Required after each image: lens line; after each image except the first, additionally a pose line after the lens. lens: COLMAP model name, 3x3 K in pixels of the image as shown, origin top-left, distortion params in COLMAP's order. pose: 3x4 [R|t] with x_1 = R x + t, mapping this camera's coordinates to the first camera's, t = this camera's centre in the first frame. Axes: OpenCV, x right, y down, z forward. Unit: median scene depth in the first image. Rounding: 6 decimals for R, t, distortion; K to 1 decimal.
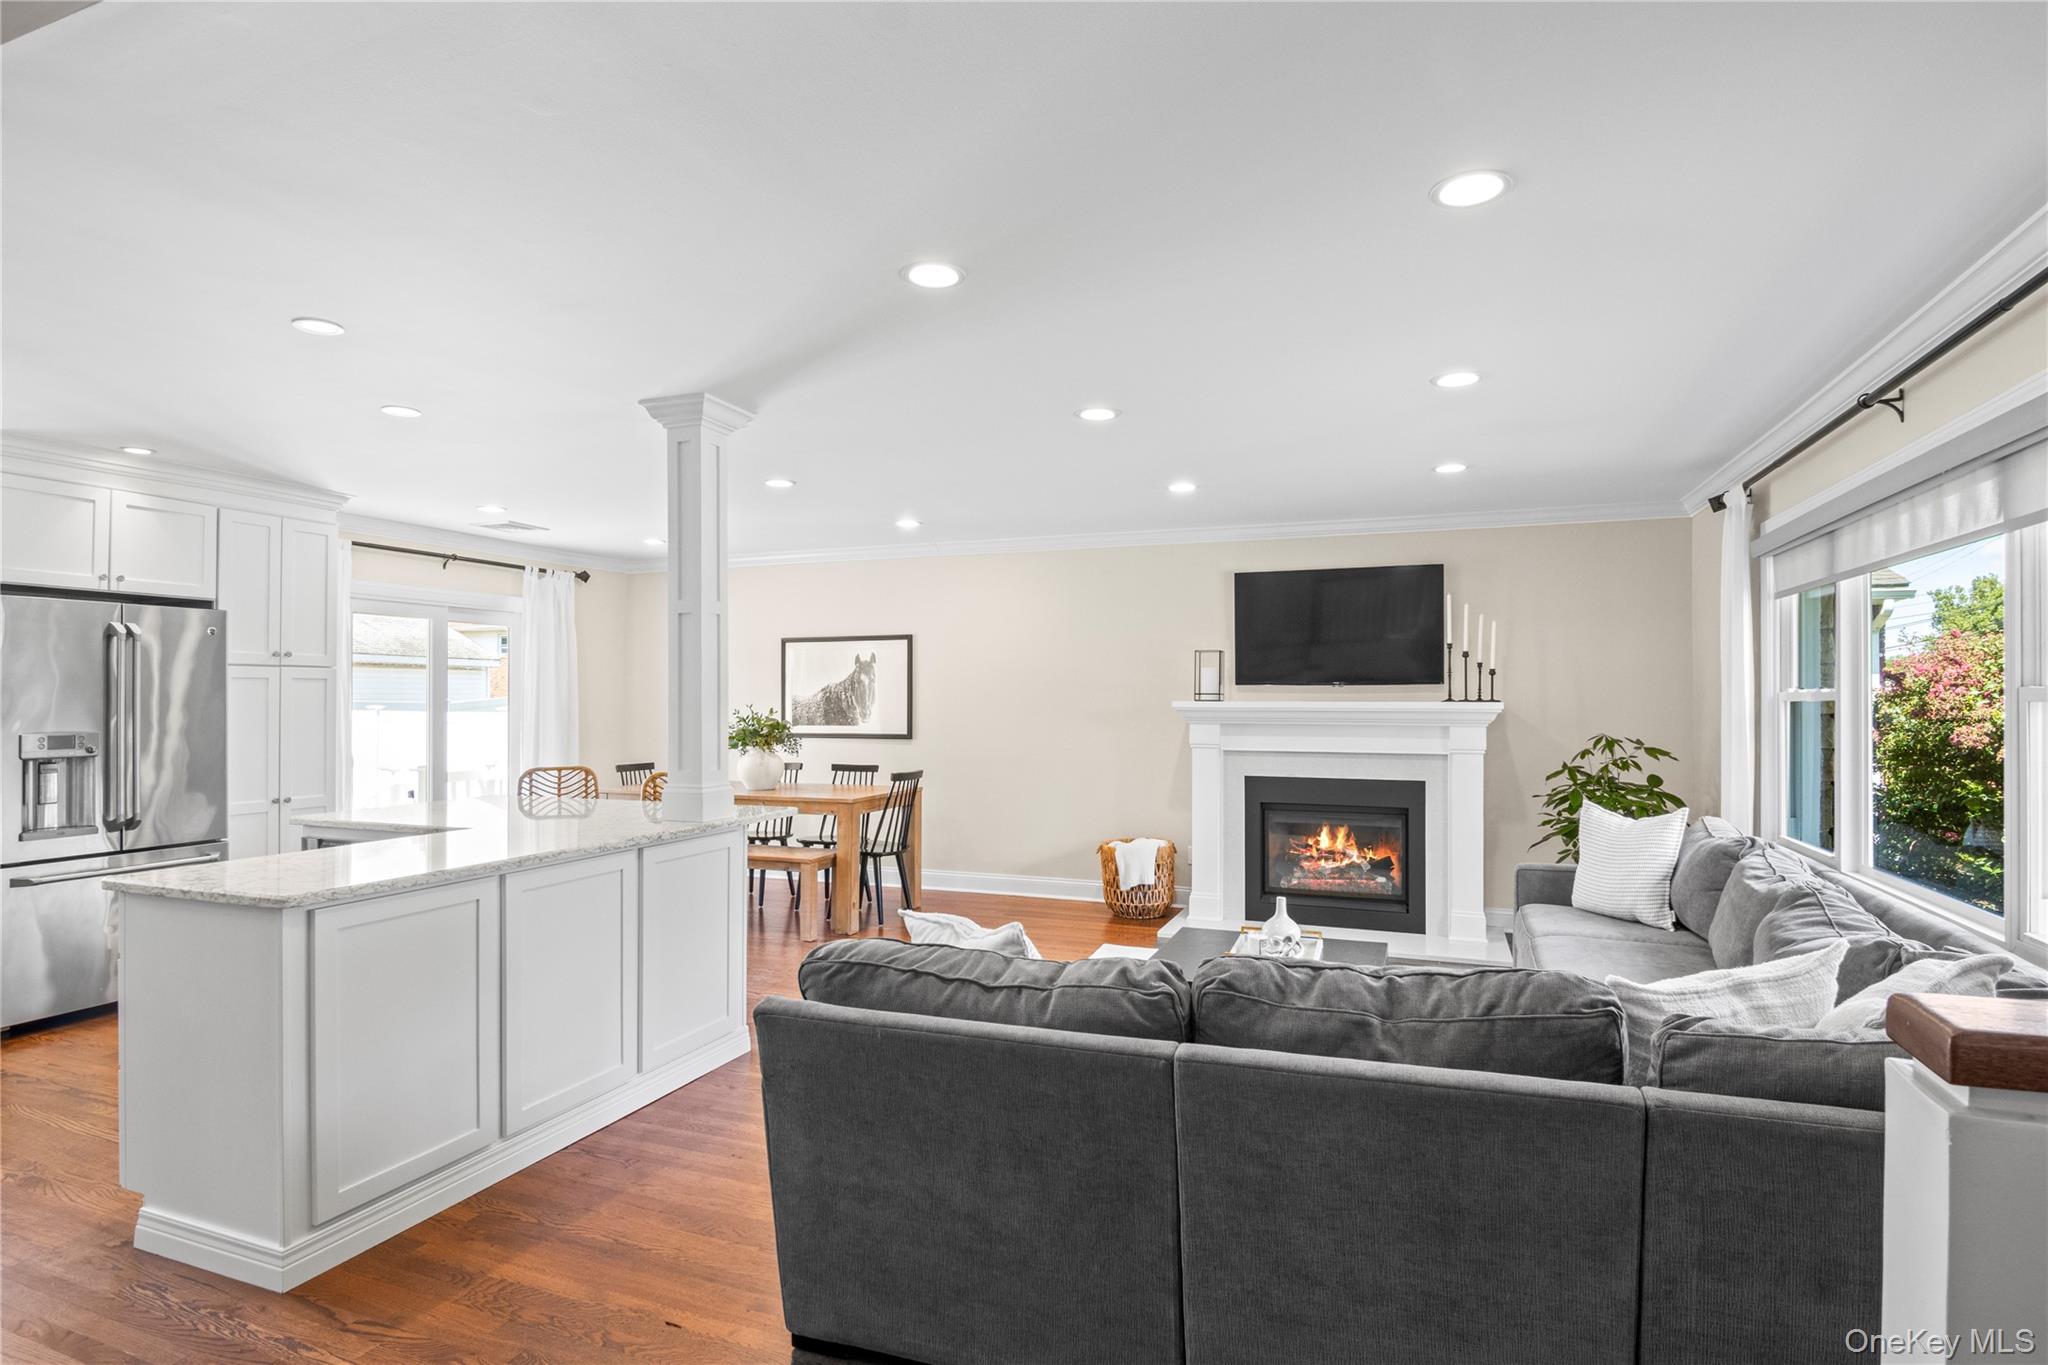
lens RADIAL K [[1047.1, 0, 1018.1], [0, 1047.1, 676.7], [0, 0, 1]] dist [0.003115, -0.014593]
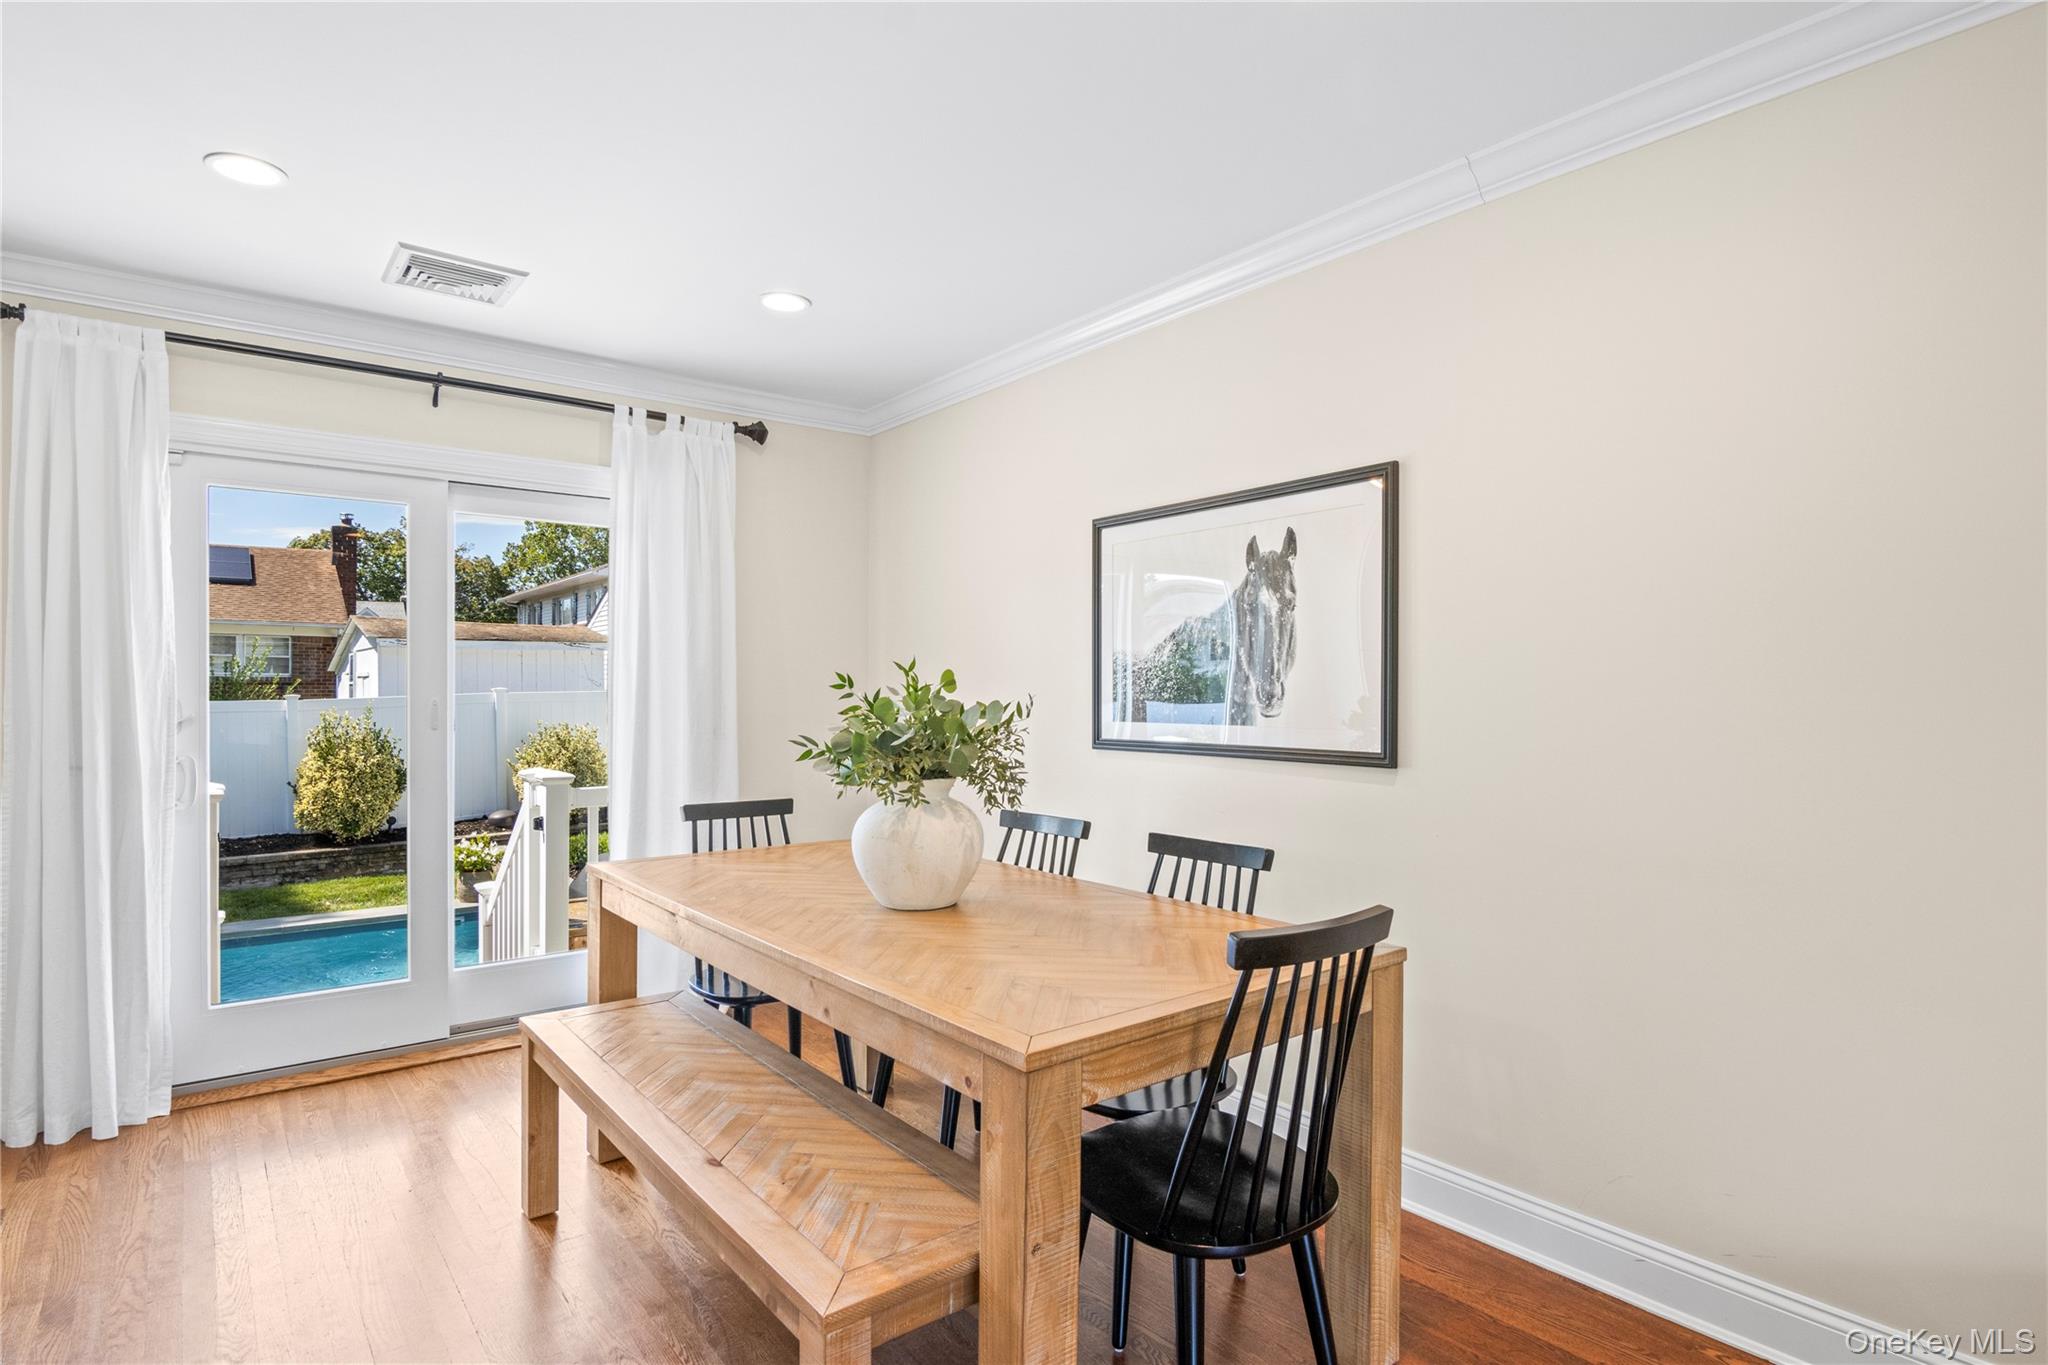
lens RADIAL K [[1041.0, 0, 1024.9], [0, 1041.0, 689.8], [0, 0, 1]] dist [-0.002959, -0.013590]
pose [[0.864919, 0.002187, -0.501907, -0.044182], [0.007460, 0.999824, 0.017212, 0.033585], [0.501857, -0.018631, 0.864750, 0.791402]]
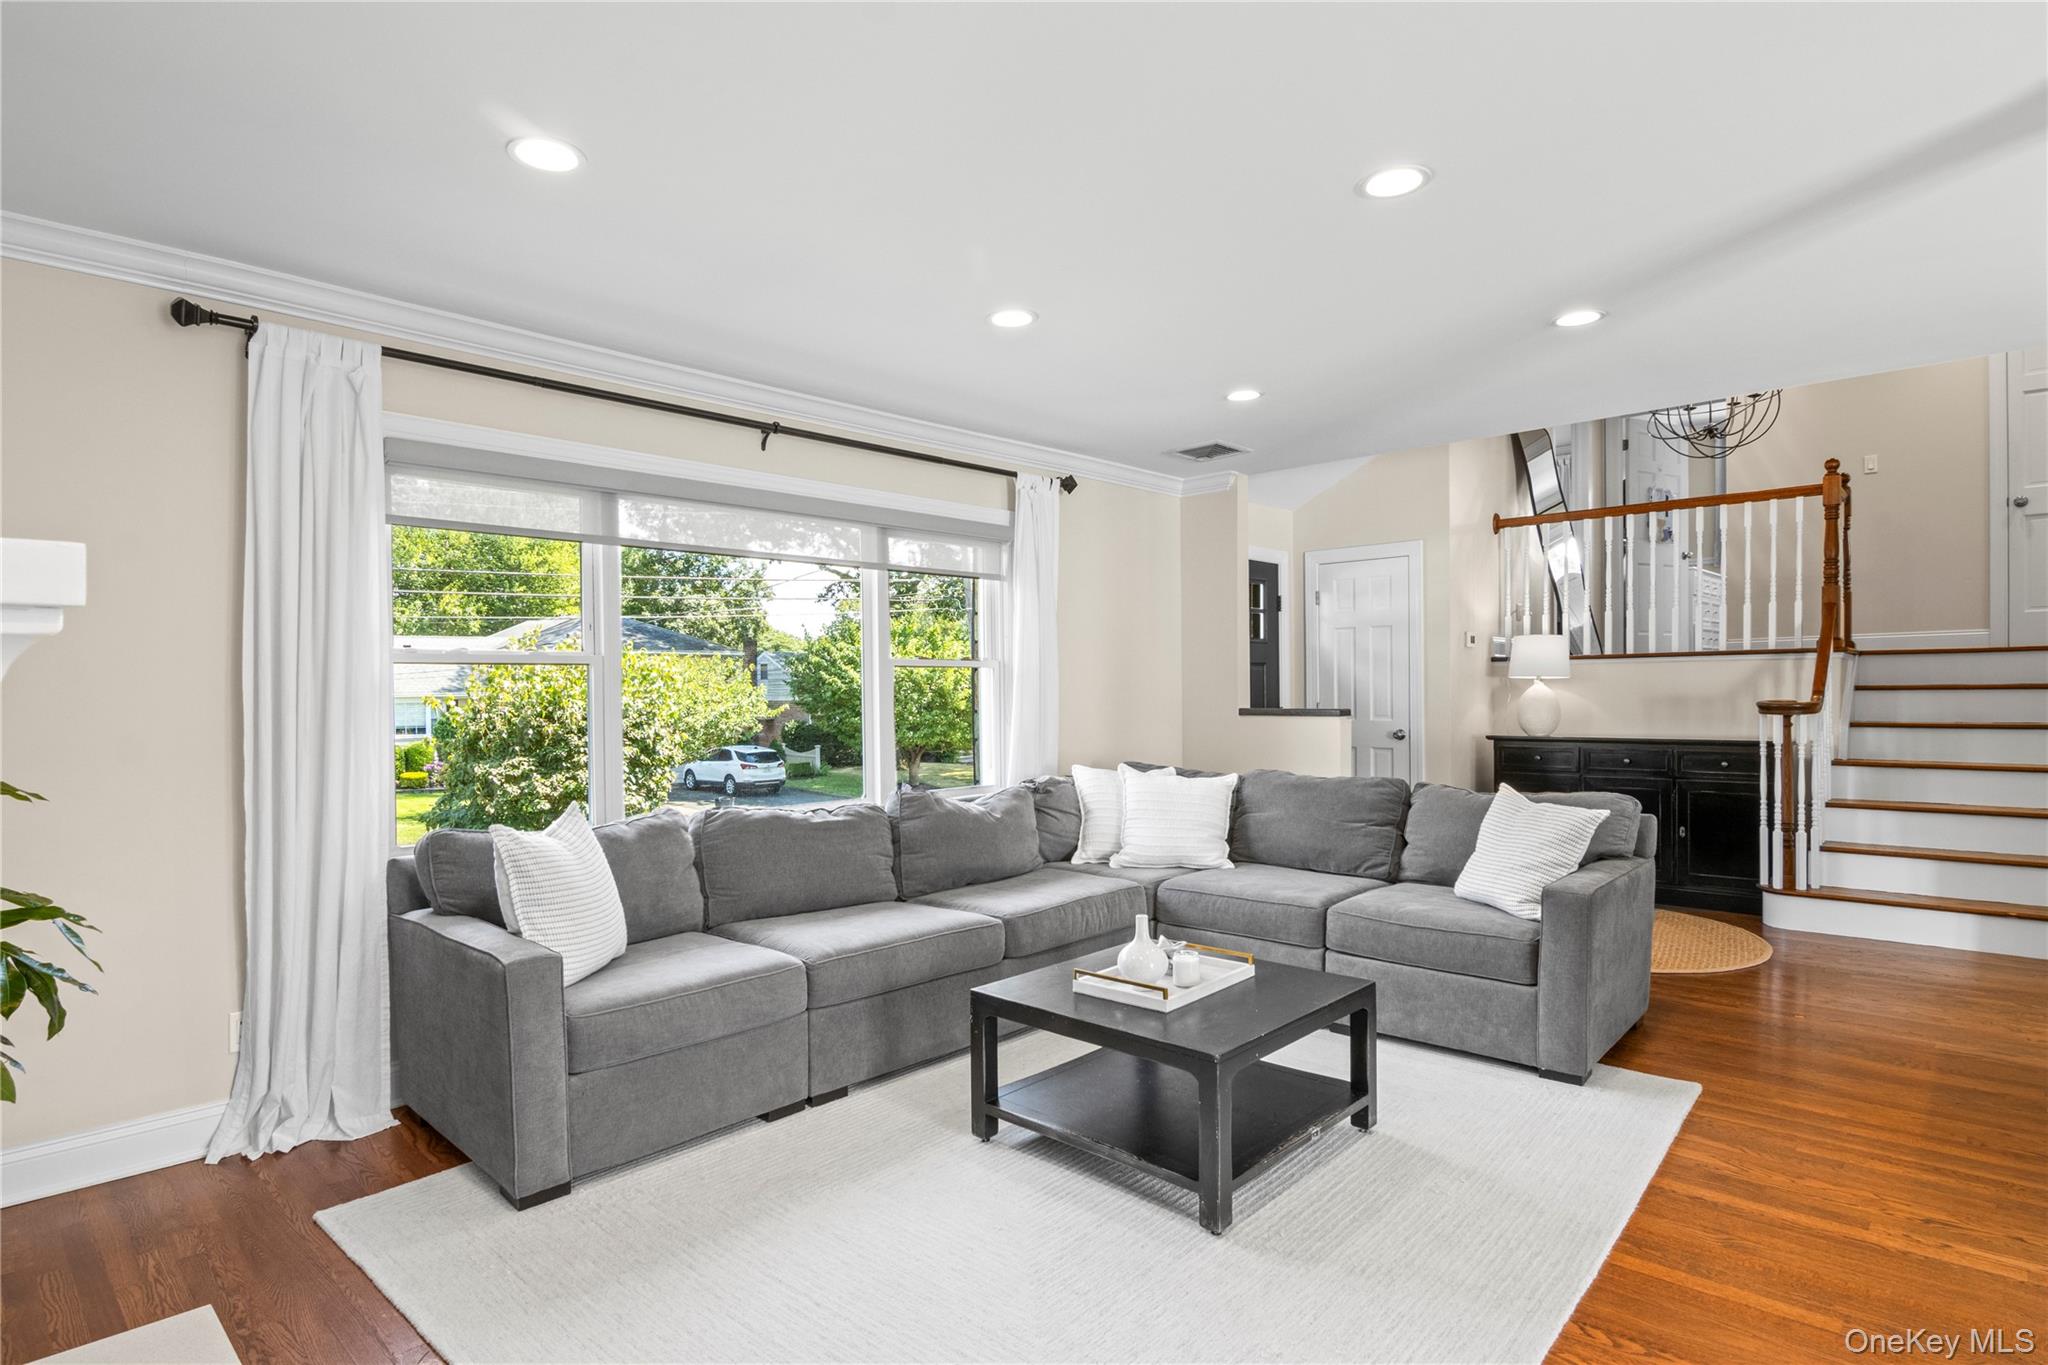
lens RADIAL K [[1069.6, 0, 1024.2], [0, 1069.6, 698.0], [0, 0, 1]] dist [-0.002119, -0.014099]
pose [[-0.928538, 0.007616, 0.371158, 0.028888], [0.004270, 0.999943, -0.009836, 0.040537], [-0.371212, -0.007548, -0.928518, 1.087330]]
